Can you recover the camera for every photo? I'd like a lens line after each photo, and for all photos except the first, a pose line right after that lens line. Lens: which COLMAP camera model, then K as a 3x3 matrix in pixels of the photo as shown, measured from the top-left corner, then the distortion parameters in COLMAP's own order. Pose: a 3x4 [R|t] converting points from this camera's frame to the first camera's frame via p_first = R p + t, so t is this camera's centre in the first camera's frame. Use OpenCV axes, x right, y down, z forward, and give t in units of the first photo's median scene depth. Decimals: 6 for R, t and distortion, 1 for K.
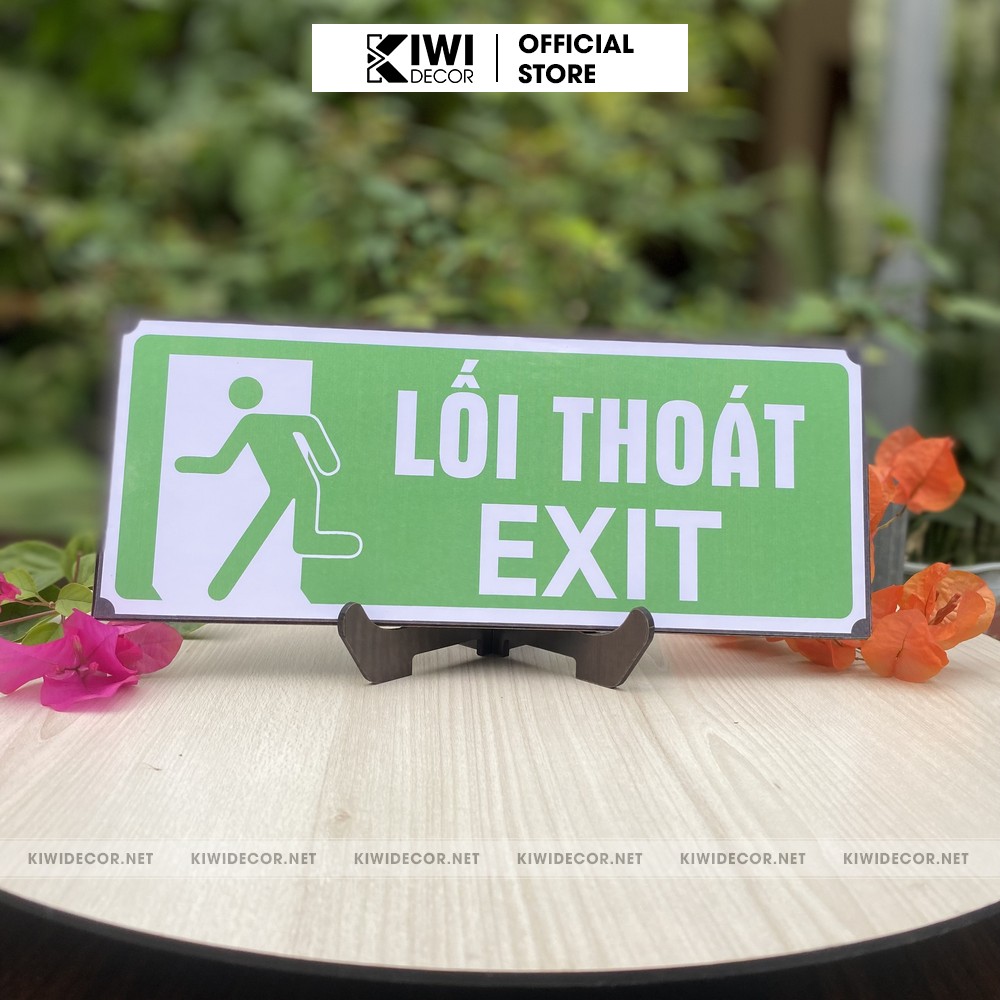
lens RADIAL K [[990.9, 0, 477.8], [0, 990.9, 484.6], [0, 0, 1]] dist [-0.009150, 0.000000]
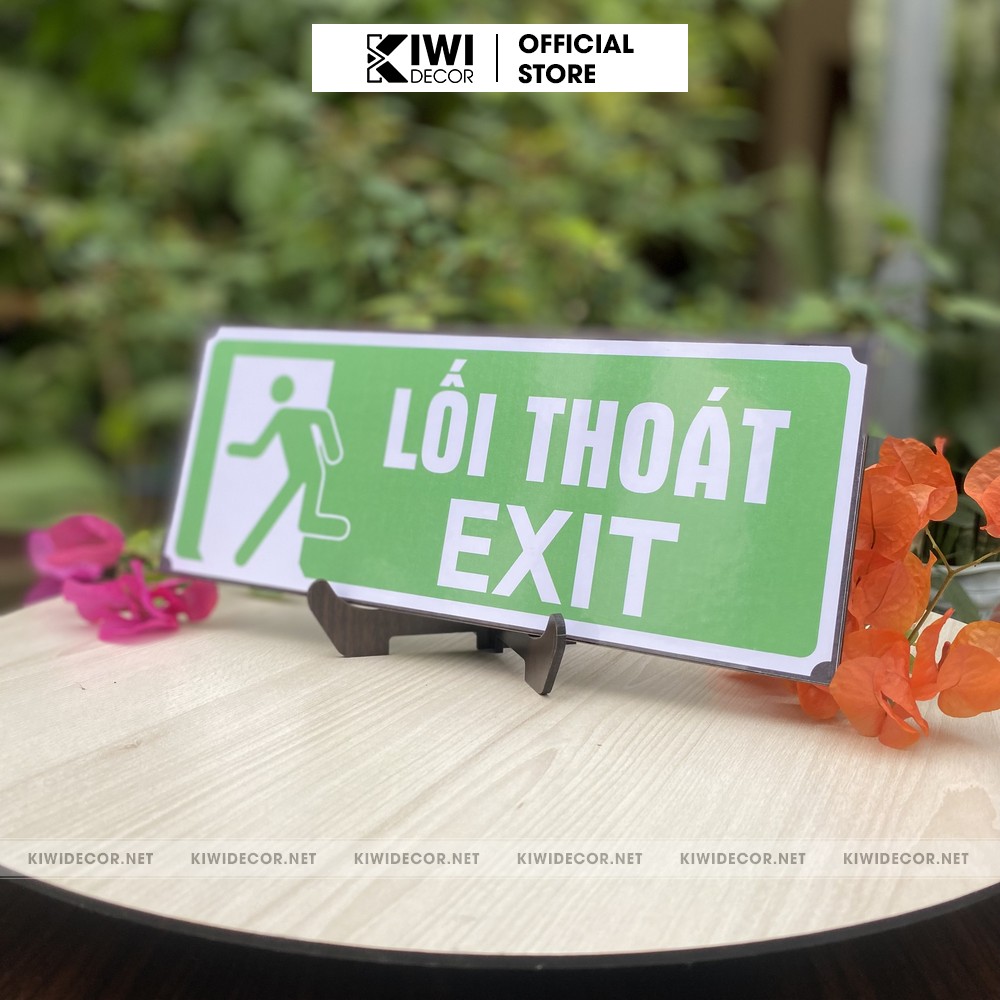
lens RADIAL K [[990.9, 0, 502.8], [0, 990.9, 477.1], [0, 0, 1]] dist [-0.009150, 0.000000]
pose [[0.882530, 0.052624, -0.467303, 0.531742], [-0.061976, 0.998067, -0.004650, -0.001632], [0.466155, 0.033066, 0.884085, 0.110750]]
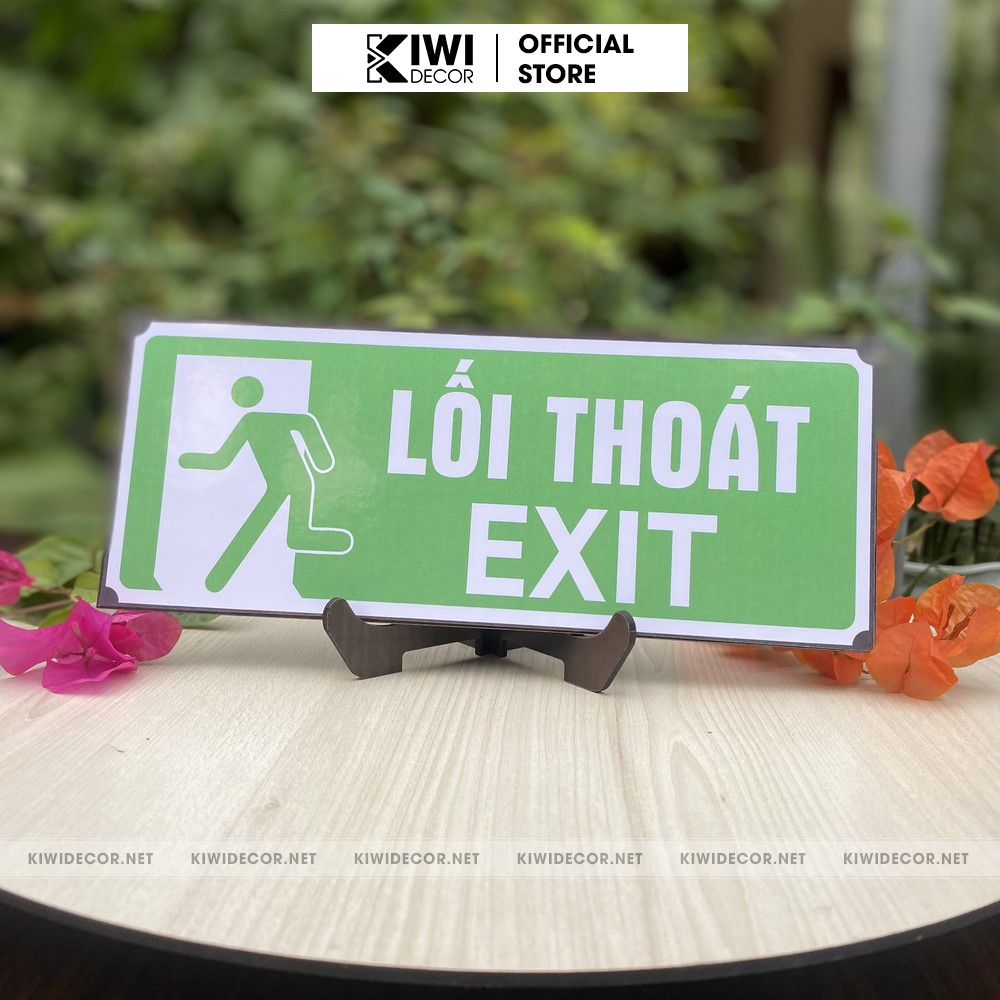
lens RADIAL K [[990.9, 0, 487.1], [0, 990.9, 484.8], [0, 0, 1]] dist [-0.009150, 0.000000]
pose [[0.992921, 0.015019, -0.117822, 0.136592], [-0.015300, 0.999882, -0.001487, 0.001917], [0.117786, 0.003279, 0.993034, 0.006771]]
